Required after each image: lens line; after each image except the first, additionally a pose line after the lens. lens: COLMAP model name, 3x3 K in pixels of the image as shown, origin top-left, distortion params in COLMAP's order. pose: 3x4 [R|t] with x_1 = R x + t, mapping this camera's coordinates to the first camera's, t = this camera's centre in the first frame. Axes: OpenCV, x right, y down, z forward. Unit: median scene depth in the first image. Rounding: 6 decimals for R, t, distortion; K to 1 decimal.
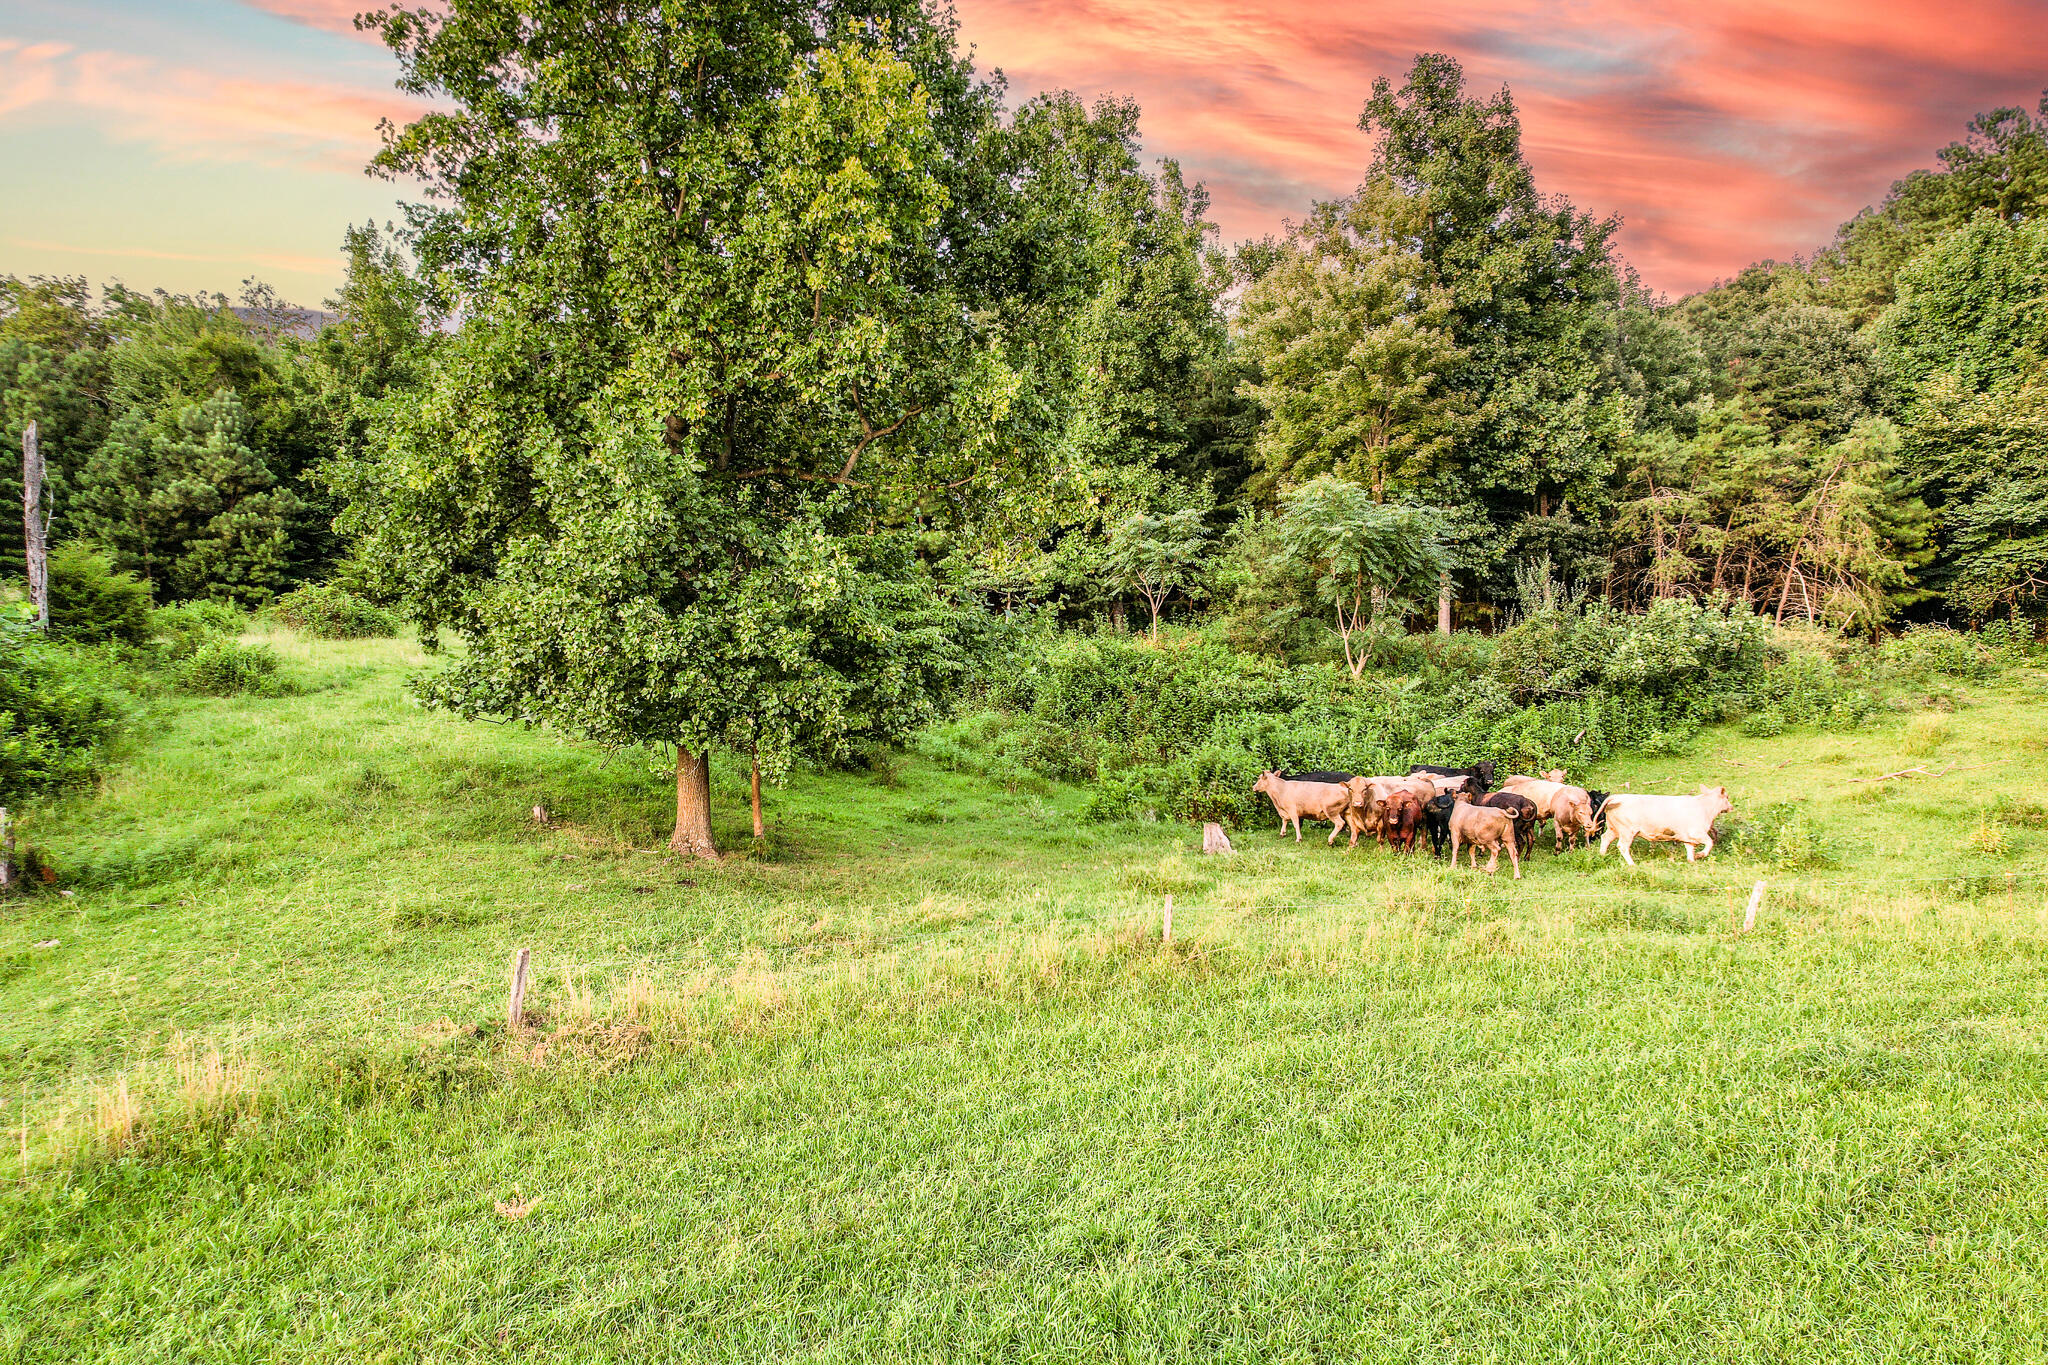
lens RADIAL K [[1308.1, 0, 1024.2], [0, 1308.1, 684.3], [0, 0, 1]] dist [-0.079462, 0.070755]
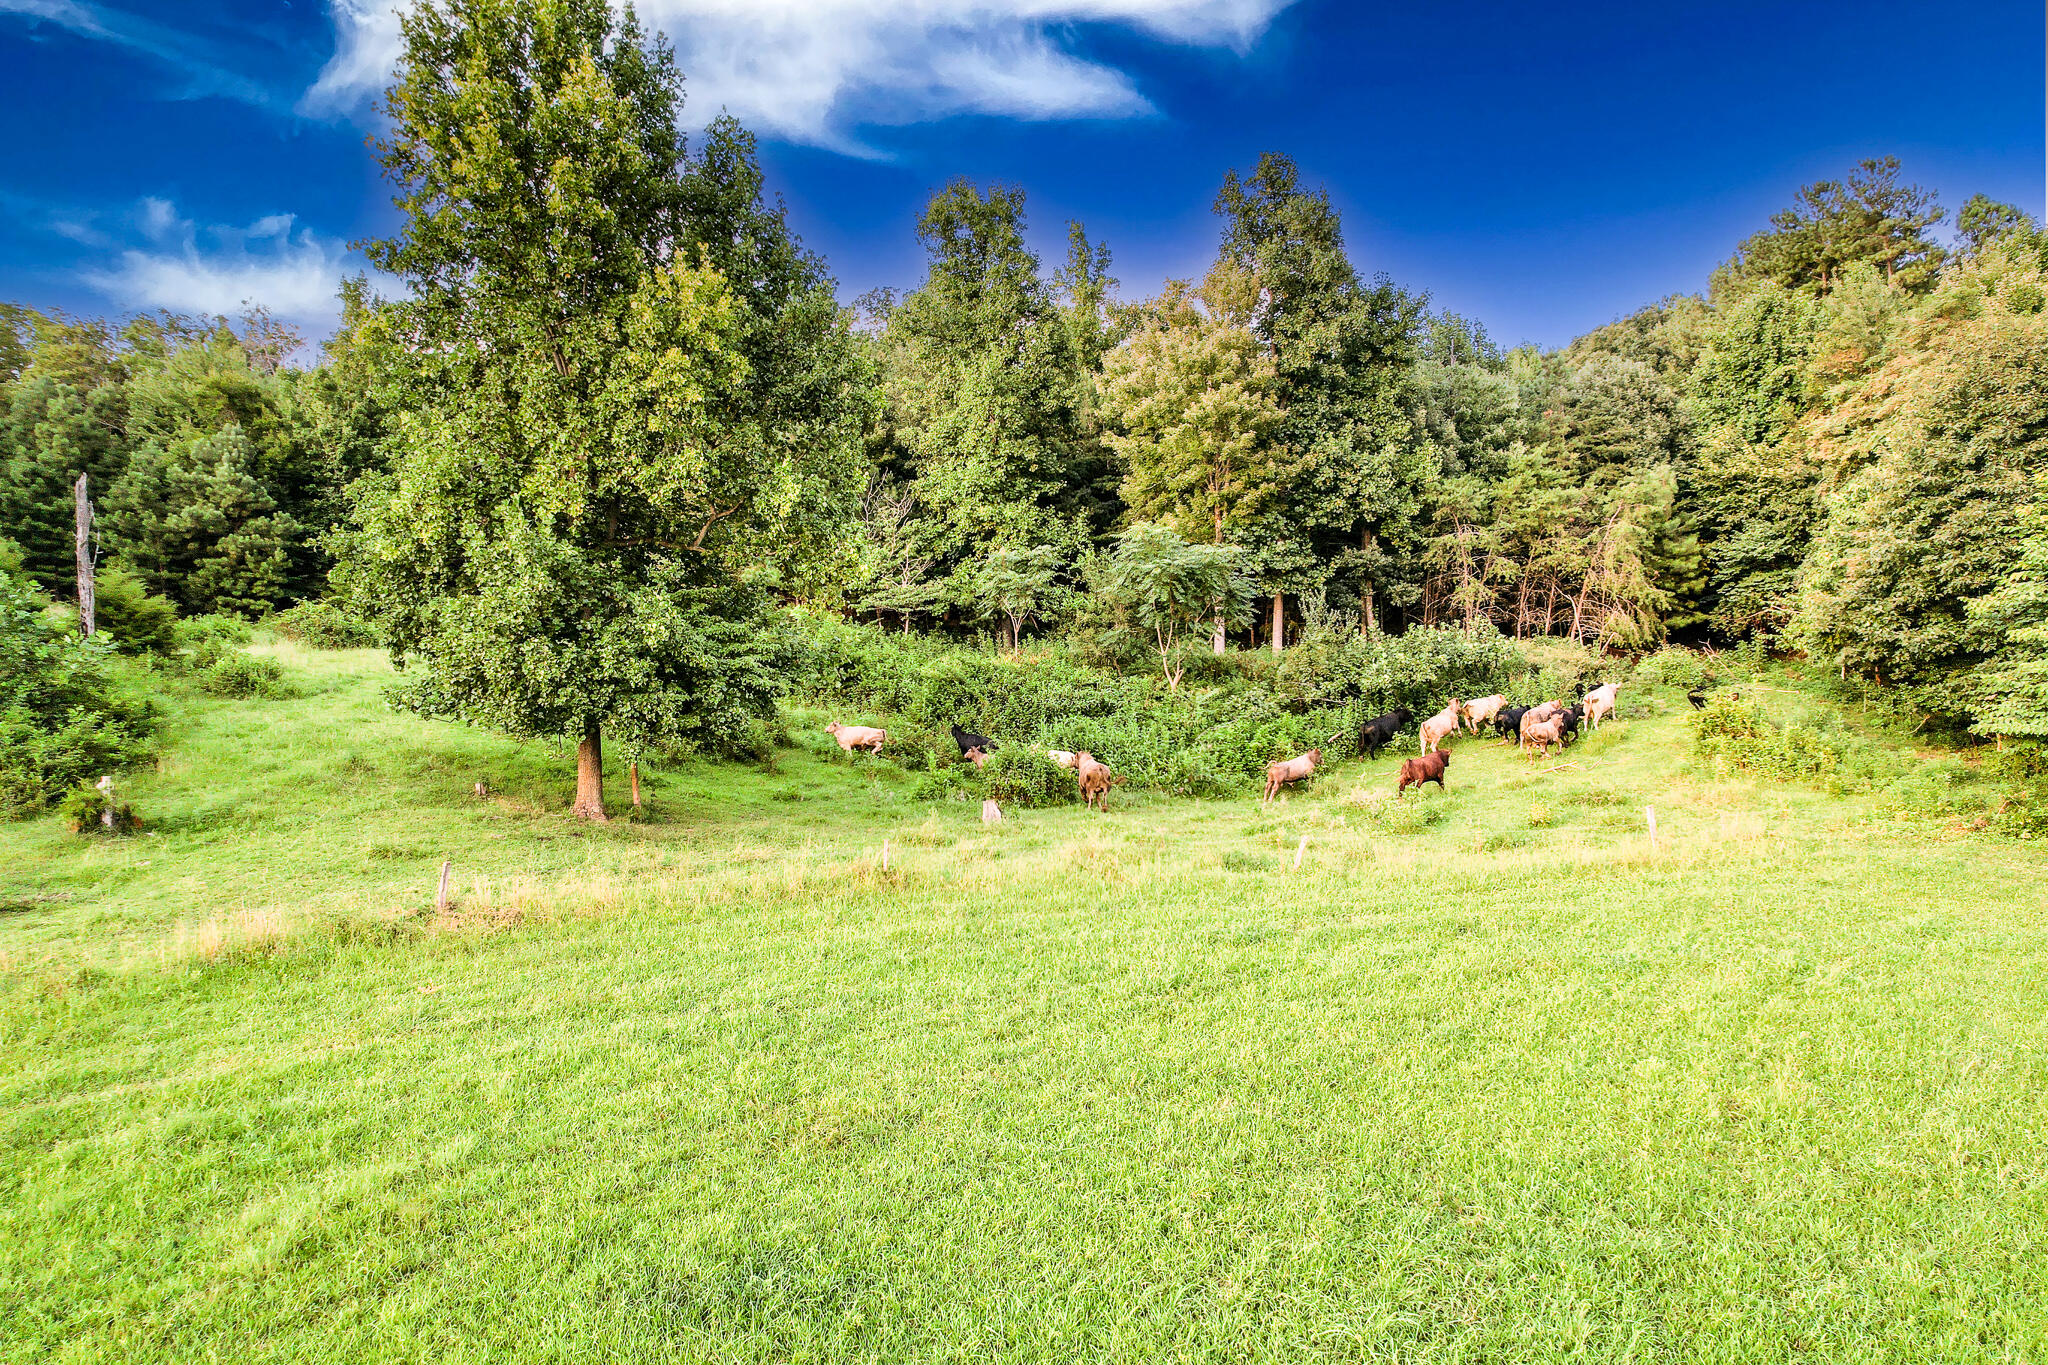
lens RADIAL K [[1308.1, 0, 1022.7], [0, 1308.1, 688.2], [0, 0, 1]] dist [-0.079462, 0.070755]
pose [[0.999974, 0.005763, 0.004397, 0.116436], [-0.005773, 0.999981, 0.002188, -0.007137], [-0.004384, -0.002214, 0.999988, -0.221332]]
